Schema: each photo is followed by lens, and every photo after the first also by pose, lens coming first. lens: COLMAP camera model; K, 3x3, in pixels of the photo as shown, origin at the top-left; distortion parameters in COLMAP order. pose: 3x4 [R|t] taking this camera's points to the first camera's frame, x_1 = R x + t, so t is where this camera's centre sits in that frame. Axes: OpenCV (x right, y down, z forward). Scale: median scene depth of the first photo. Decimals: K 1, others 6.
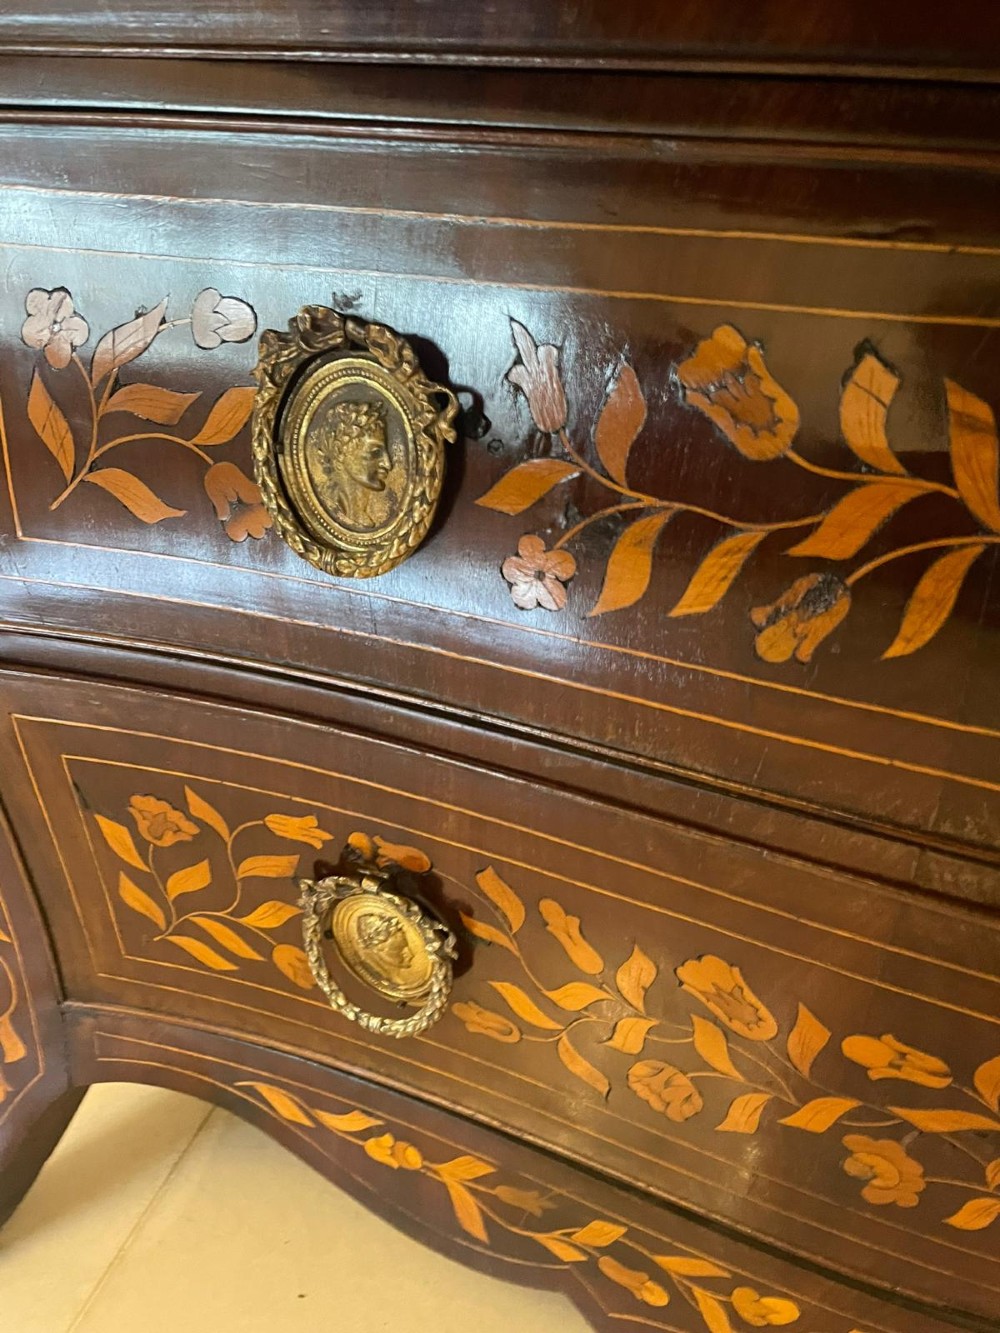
lens RADIAL K [[1002.1, 0, 511.0], [0, 1002.1, 676.6], [0, 0, 1]] dist [0.087354, -0.117883]
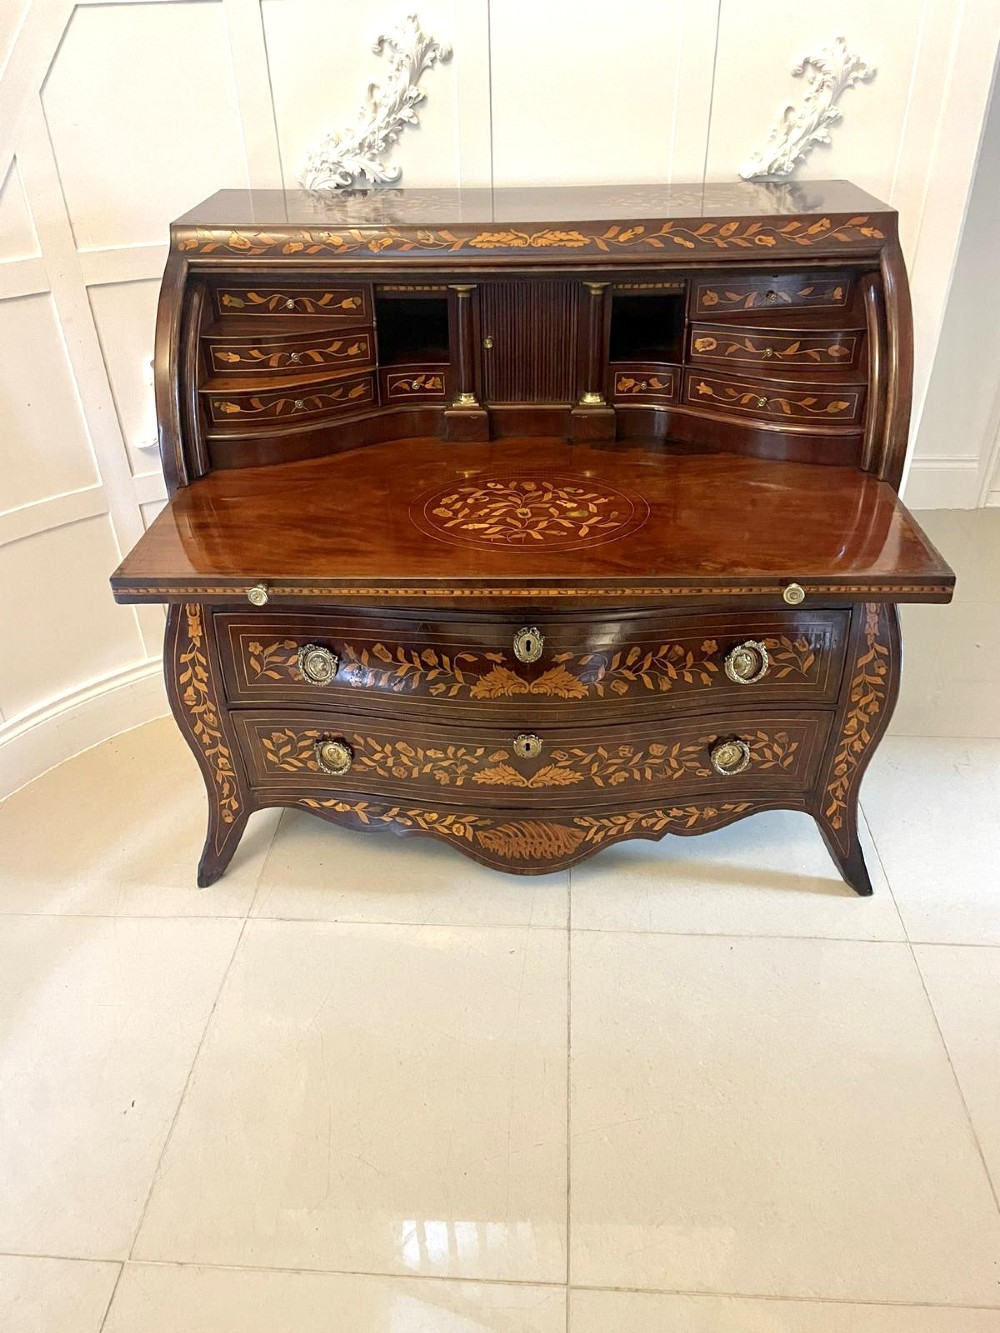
lens RADIAL K [[1006.1, 0, 502.9], [0, 1006.1, 660.4], [0, 0, 1]] dist [0.093586, -0.124702]
pose [[0.975051, -0.166881, 0.146379, 0.018170], [0.150611, 0.981761, 0.116023, -0.564408], [-0.163071, -0.091082, 0.982401, -3.545723]]
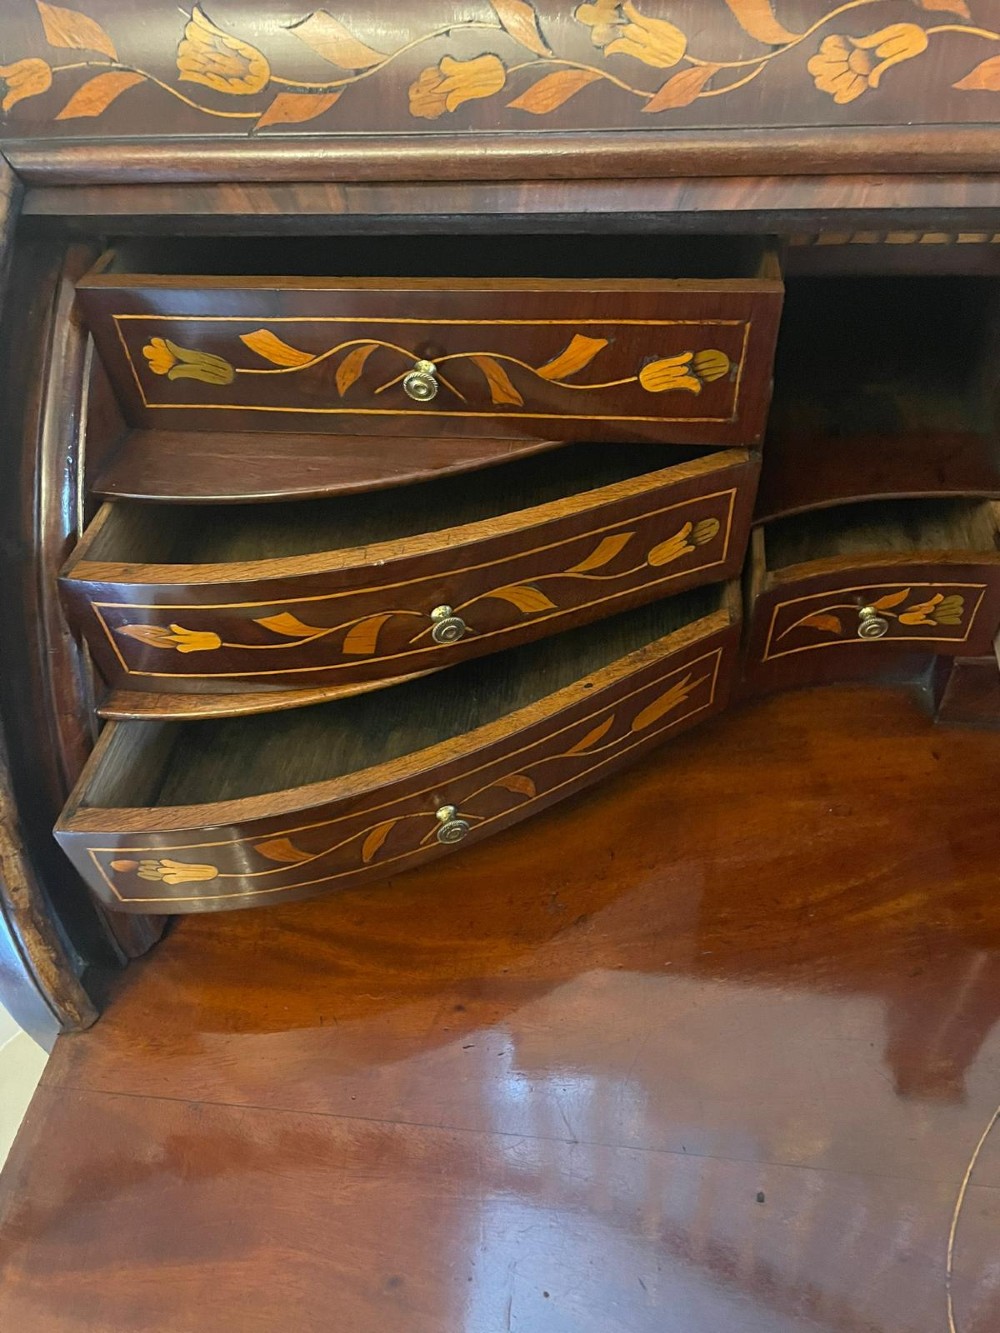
lens RADIAL K [[1022.9, 0, 539.6], [0, 1022.9, 685.7], [0, 0, 1]] dist [0.089636, -0.126096]
pose [[0.985991, -0.166583, 0.008443, 0.049178], [0.153610, 0.926599, 0.343246, -1.630139], [-0.065002, -0.337140, 0.939208, -0.352369]]
